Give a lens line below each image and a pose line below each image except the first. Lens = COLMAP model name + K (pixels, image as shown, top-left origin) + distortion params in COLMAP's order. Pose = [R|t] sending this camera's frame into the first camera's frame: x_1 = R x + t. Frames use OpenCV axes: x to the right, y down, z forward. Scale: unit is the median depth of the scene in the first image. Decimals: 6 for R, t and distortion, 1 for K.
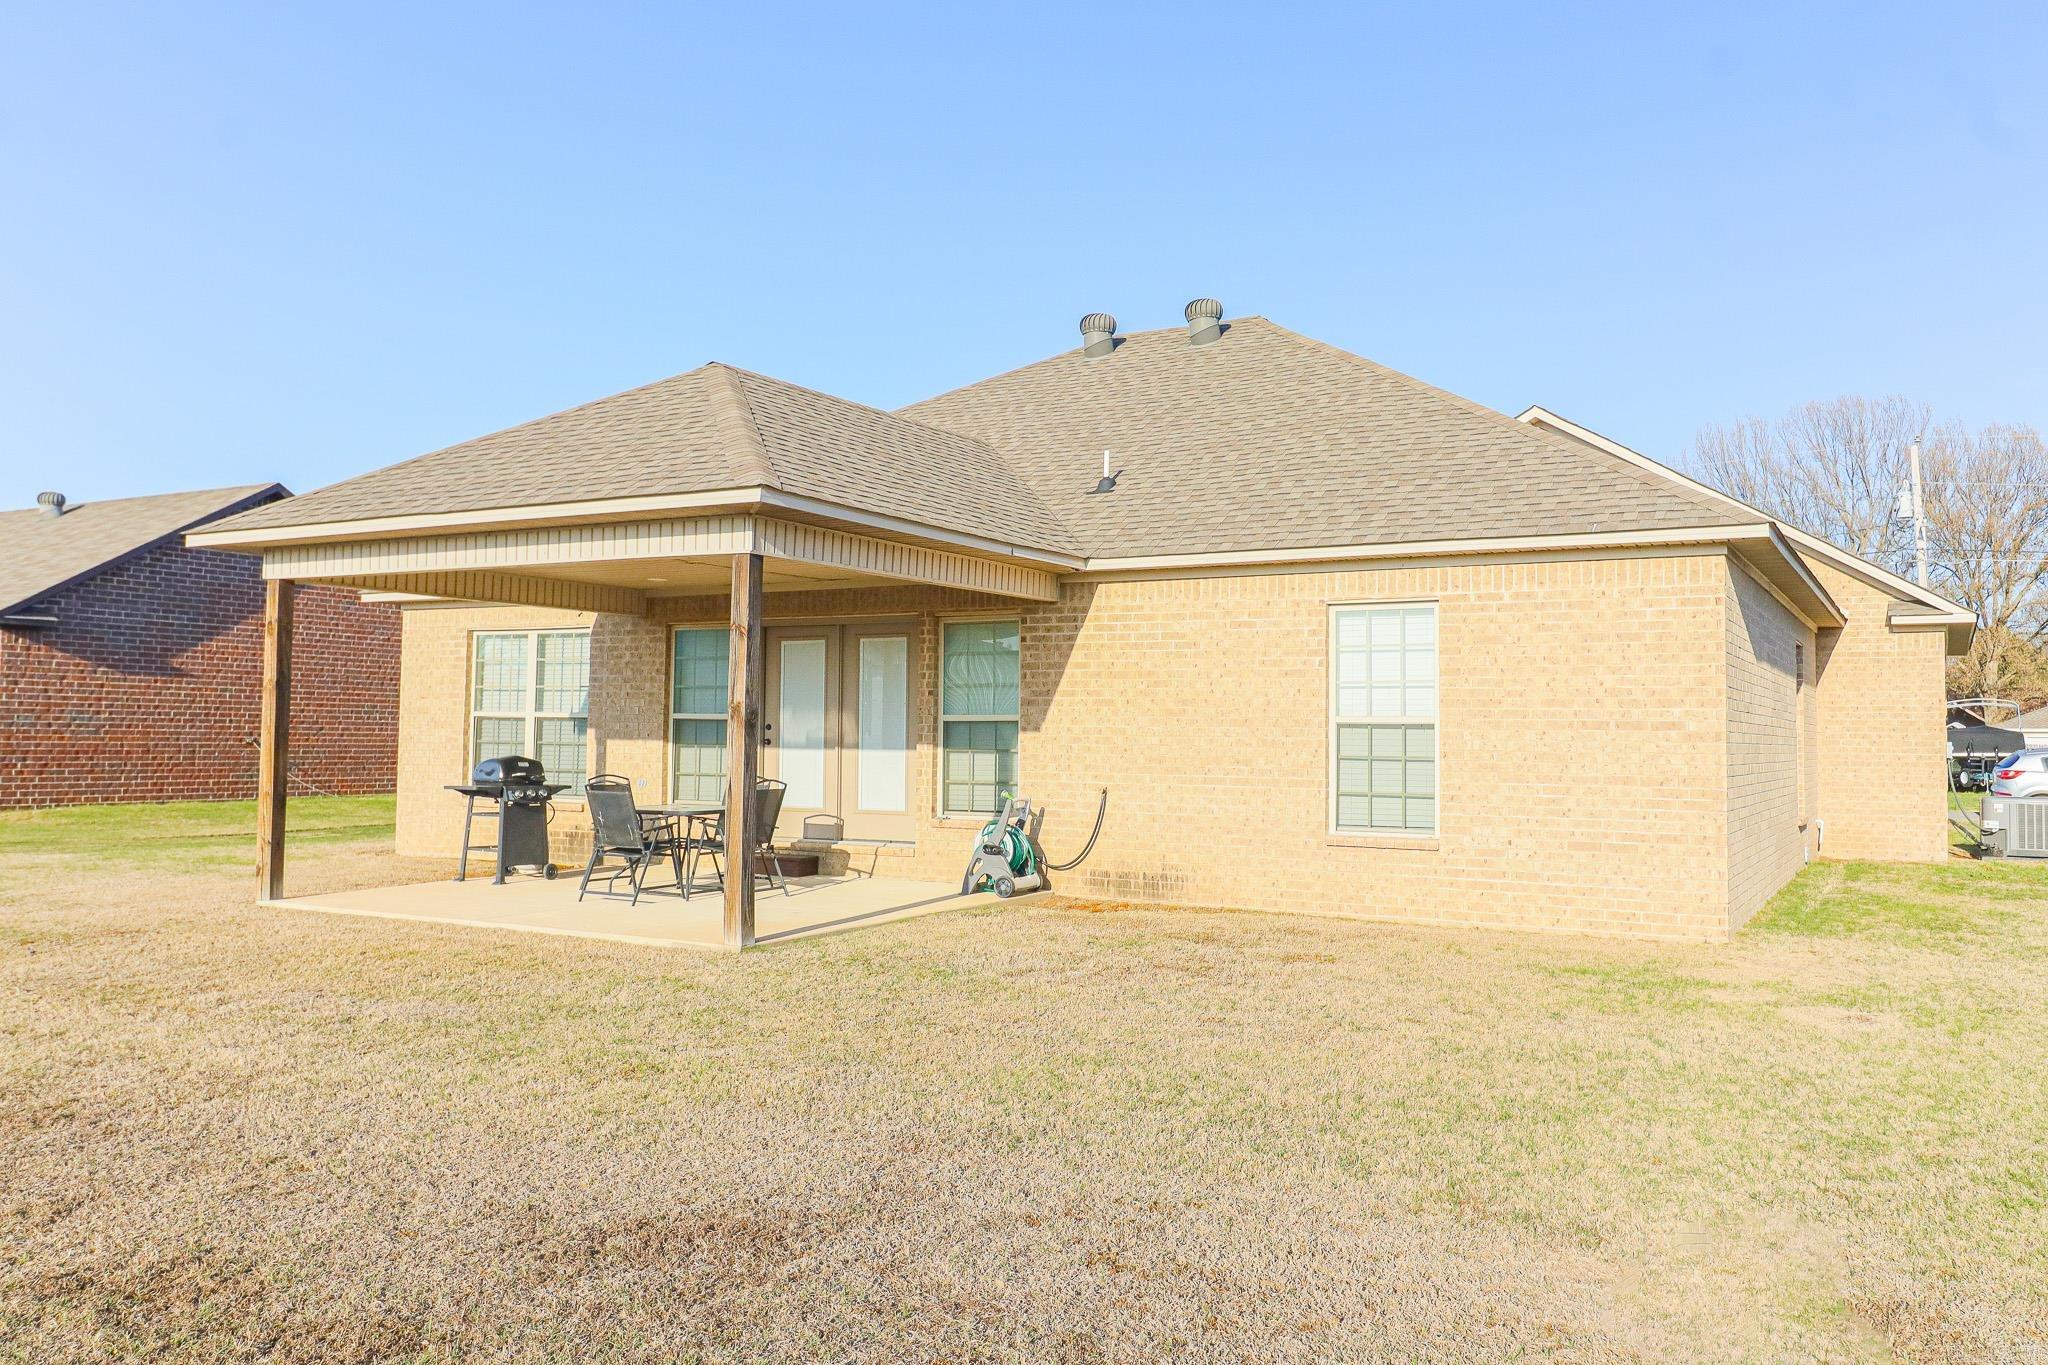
lens RADIAL K [[1601.6, 0, 1024.0], [0, 1601.6, 682.5], [0, 0, 1]] dist [-0.012228, 0.008254]
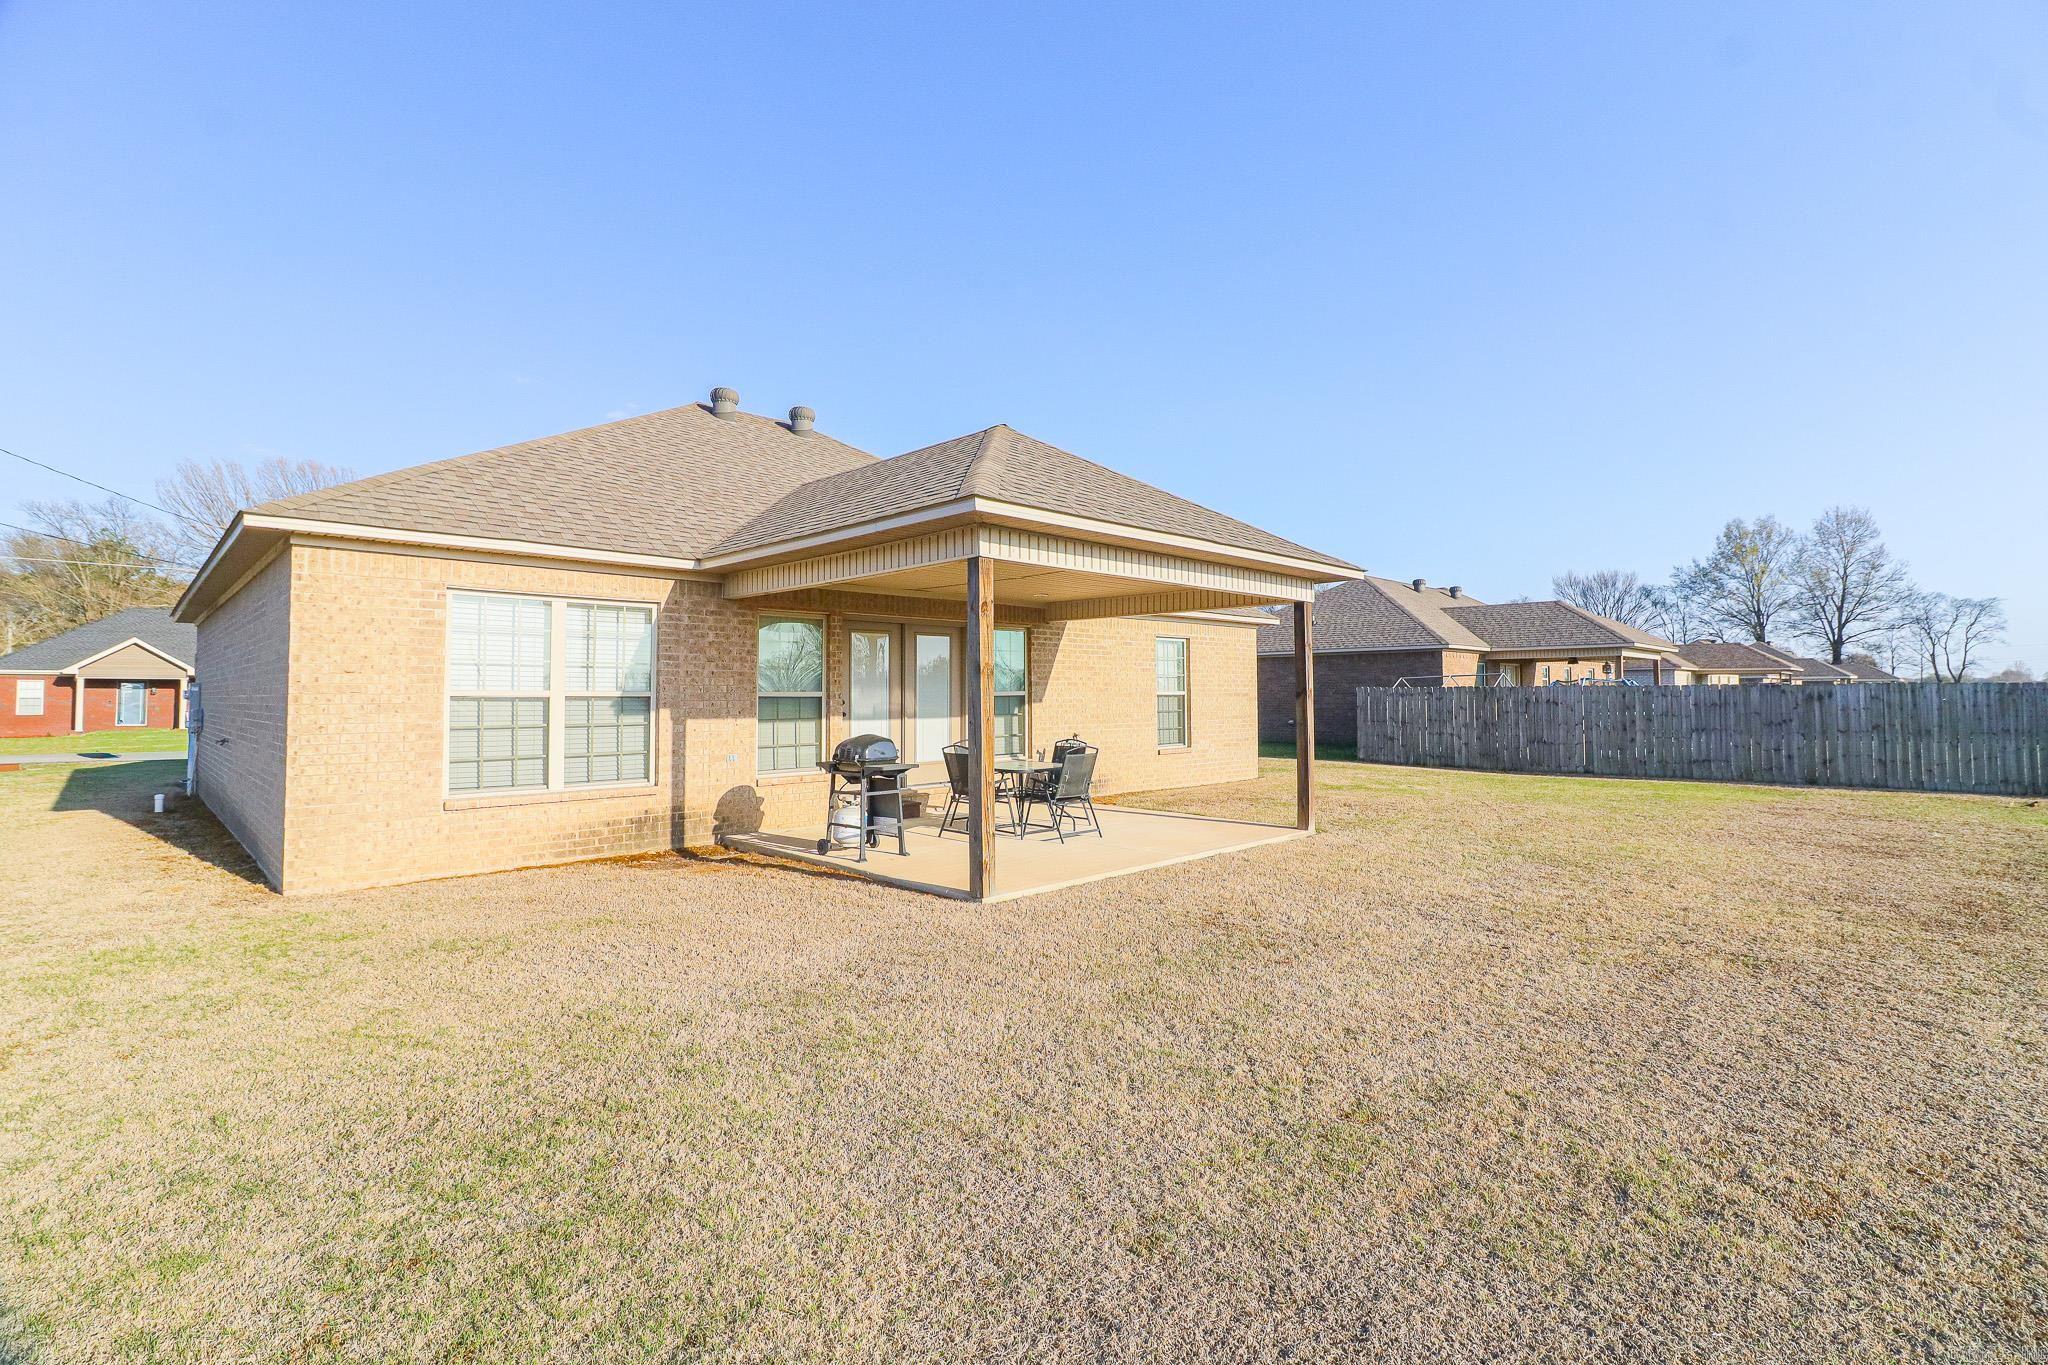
lens RADIAL K [[928.5, 0, 1024.0], [0, 928.5, 682.5], [0, 0, 1]] dist [-0.001080, -0.000253]
pose [[0.277202, -0.000057, 0.960812, -0.806445], [-0.025328, 0.999652, 0.007366, 0.004025], [-0.960478, -0.026377, 0.277104, 0.681332]]
